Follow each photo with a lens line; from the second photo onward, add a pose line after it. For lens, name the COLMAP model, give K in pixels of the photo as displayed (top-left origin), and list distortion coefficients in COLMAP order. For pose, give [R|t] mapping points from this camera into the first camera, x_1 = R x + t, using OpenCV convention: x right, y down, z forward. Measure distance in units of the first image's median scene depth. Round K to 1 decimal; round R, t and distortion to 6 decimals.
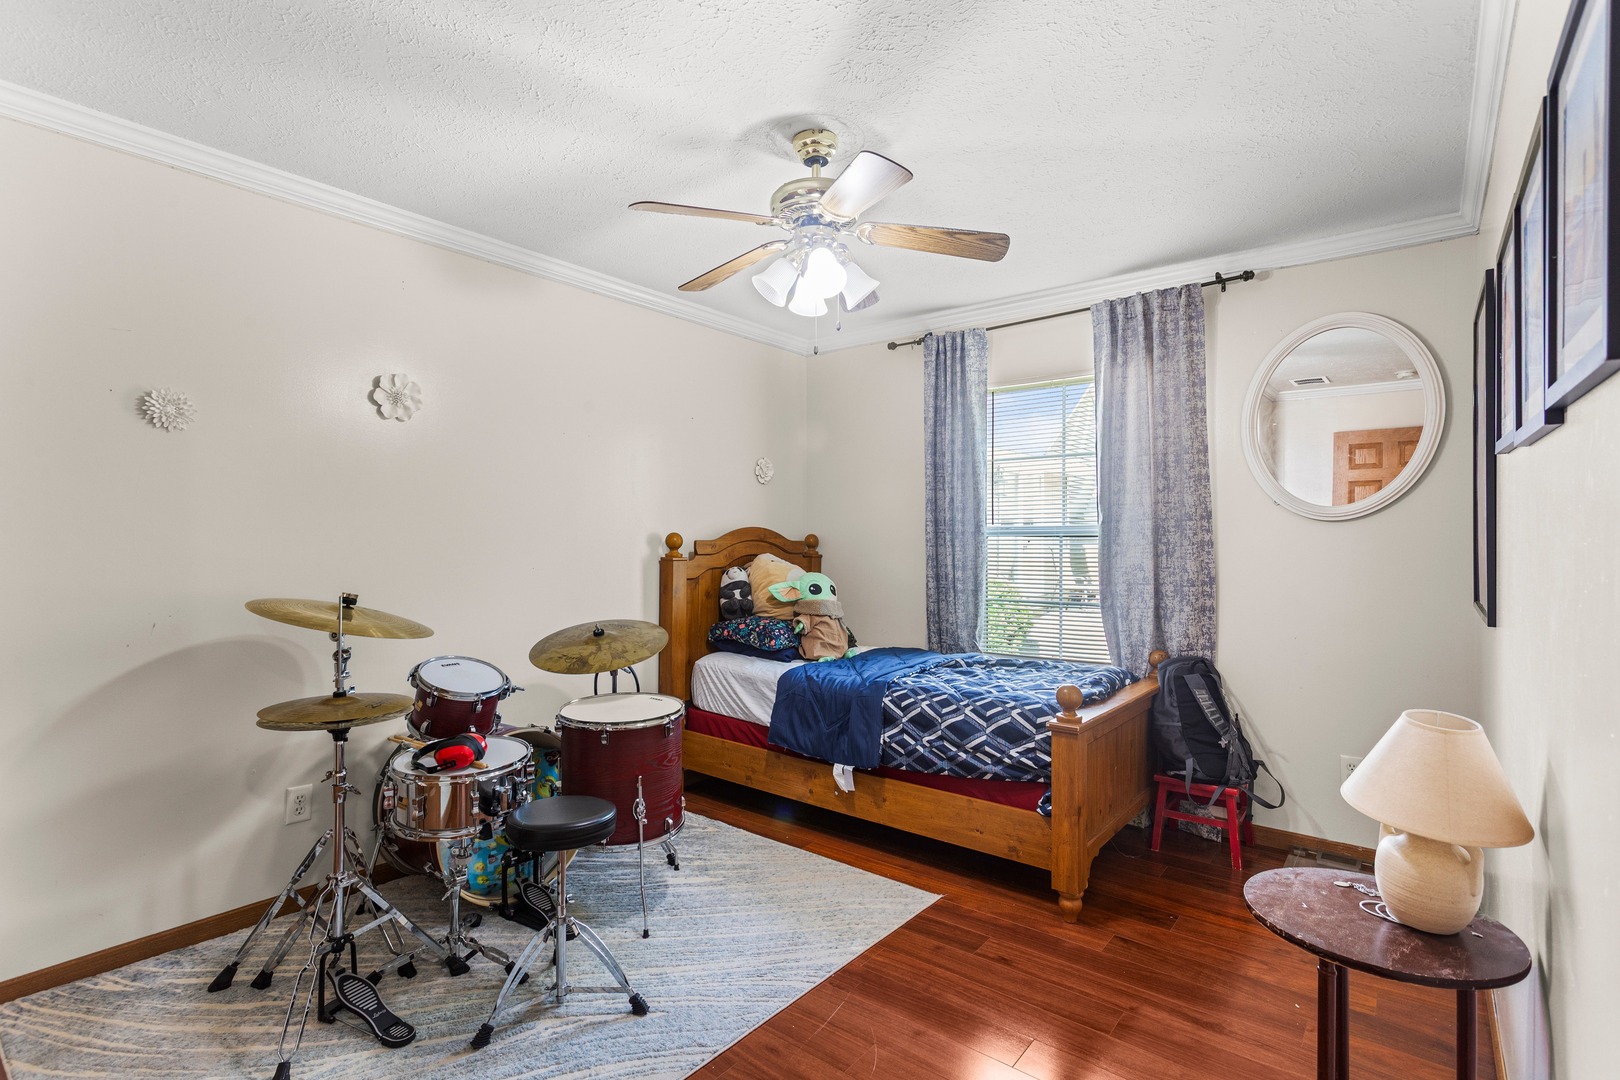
lens RADIAL K [[782.5, 0, 804.9], [0, 782.5, 537.1], [0, 0, 1]] dist [0.001640, 0.001823]
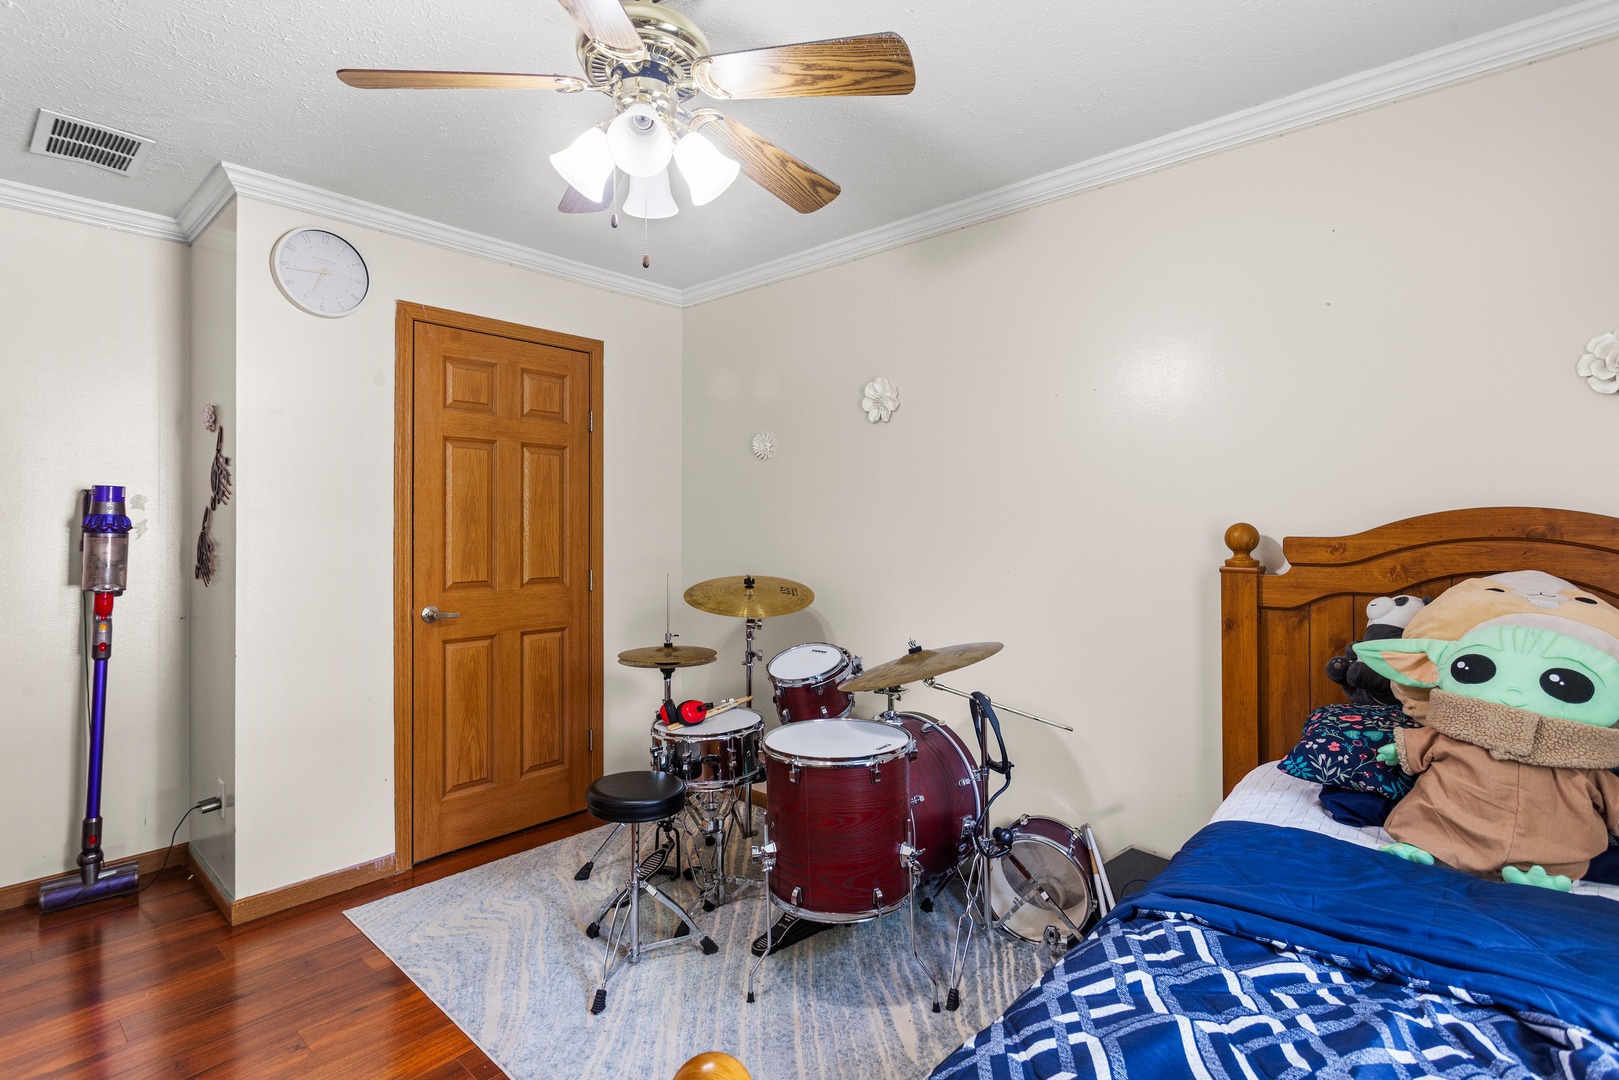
lens RADIAL K [[782.0, 0, 803.1], [0, 782.0, 518.2], [0, 0, 1]] dist [0.001640, 0.001823]
pose [[-0.061968, -0.013624, -0.997985, 0.548749], [0.003248, 0.999899, -0.013852, -0.002929], [0.998073, -0.004099, -0.061917, 0.936967]]
